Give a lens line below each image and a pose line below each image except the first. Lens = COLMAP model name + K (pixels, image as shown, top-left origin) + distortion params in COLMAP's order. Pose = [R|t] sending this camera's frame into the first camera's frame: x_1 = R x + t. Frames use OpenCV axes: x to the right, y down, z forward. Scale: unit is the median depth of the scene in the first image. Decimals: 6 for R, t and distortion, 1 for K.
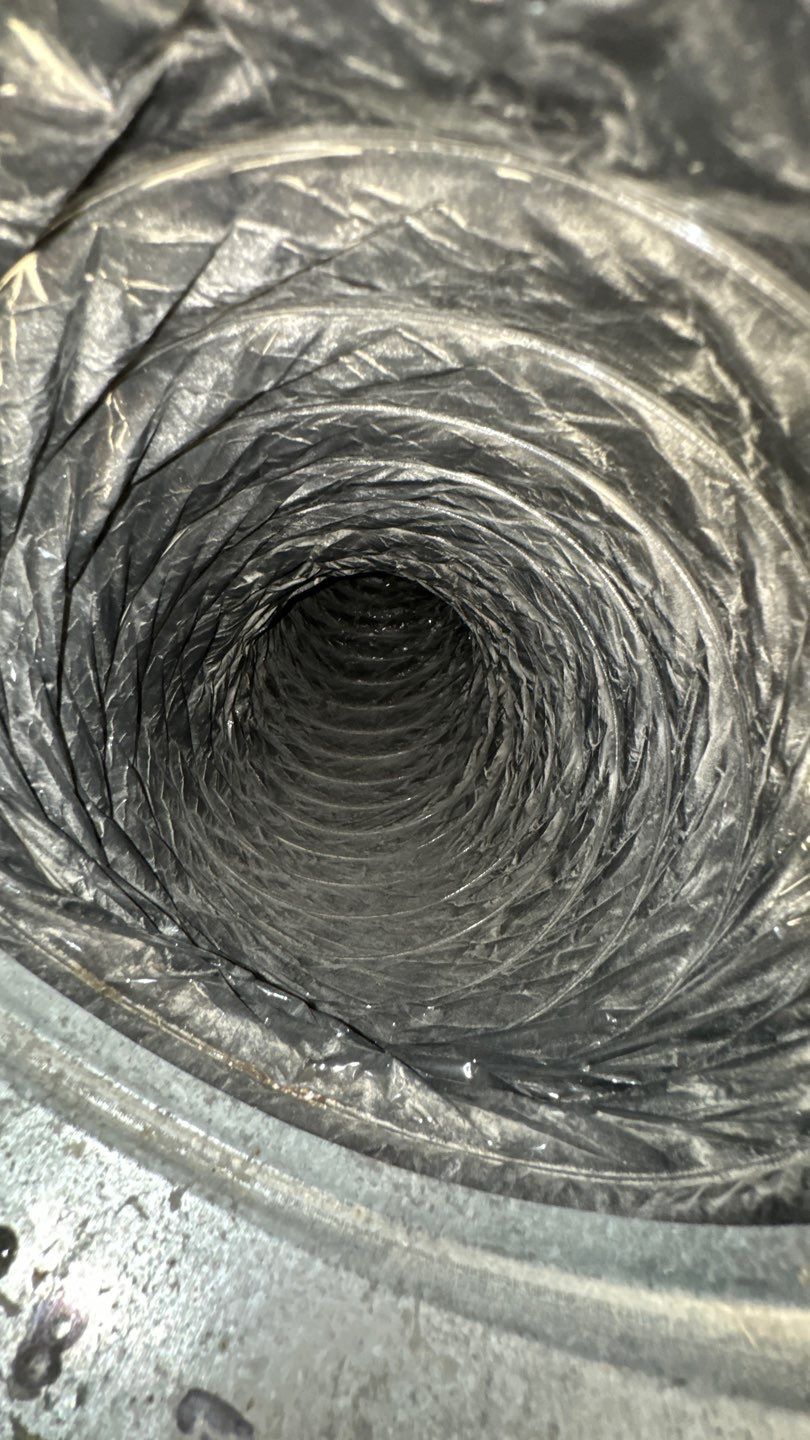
lens RADIAL K [[576.6, 0, 405.0], [0, 576.6, 720.0], [0, 0, 1]] dist [-0.005645, 0.000321]
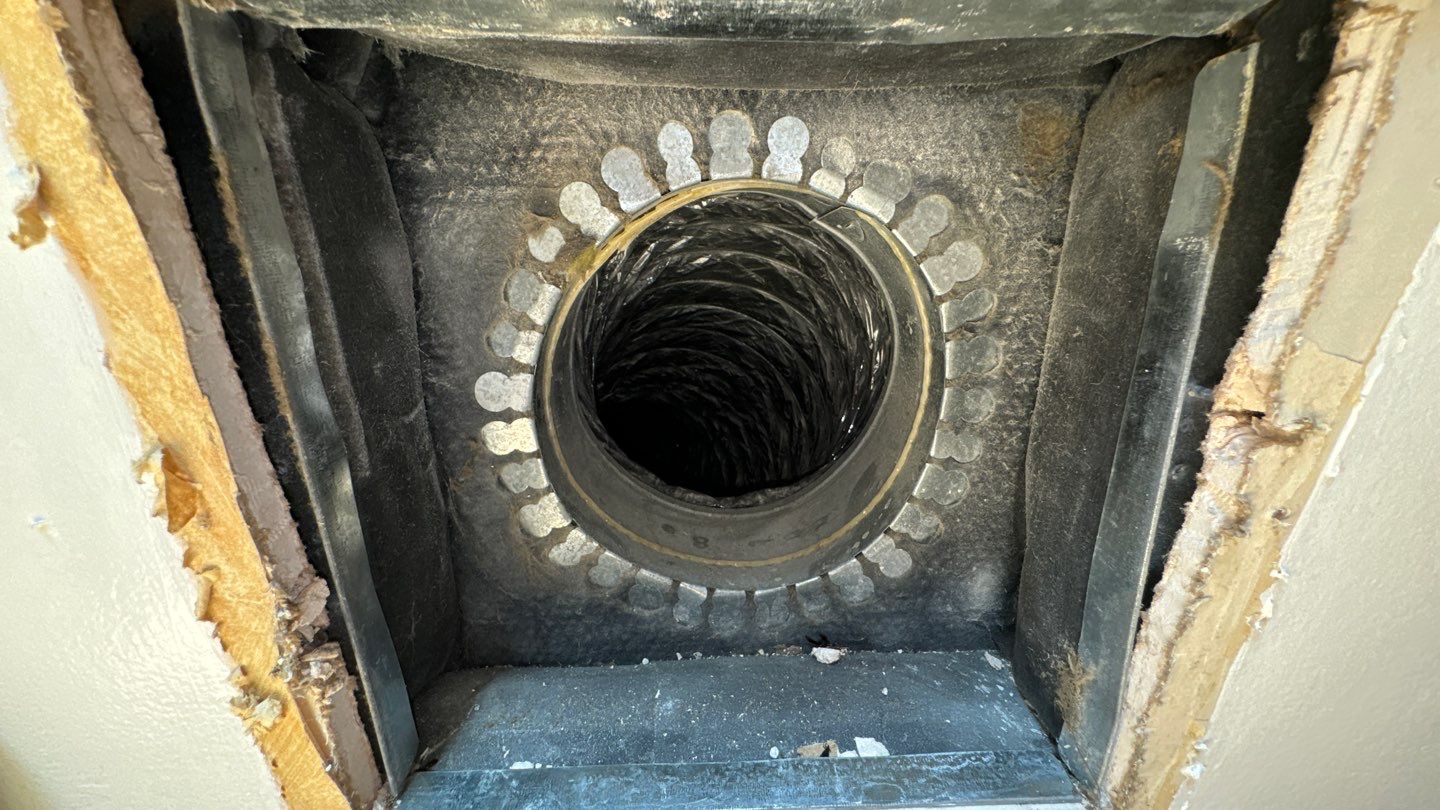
lens RADIAL K [[614.5, 0, 720.0], [0, 614.5, 405.0], [0, 0, 1]] dist [0.000378, 0.000642]
pose [[0.923107, -0.200703, 0.328011, -1.028971], [0.316099, 0.881793, -0.350032, 1.157659], [-0.218986, 0.426801, 0.877432, -1.515221]]
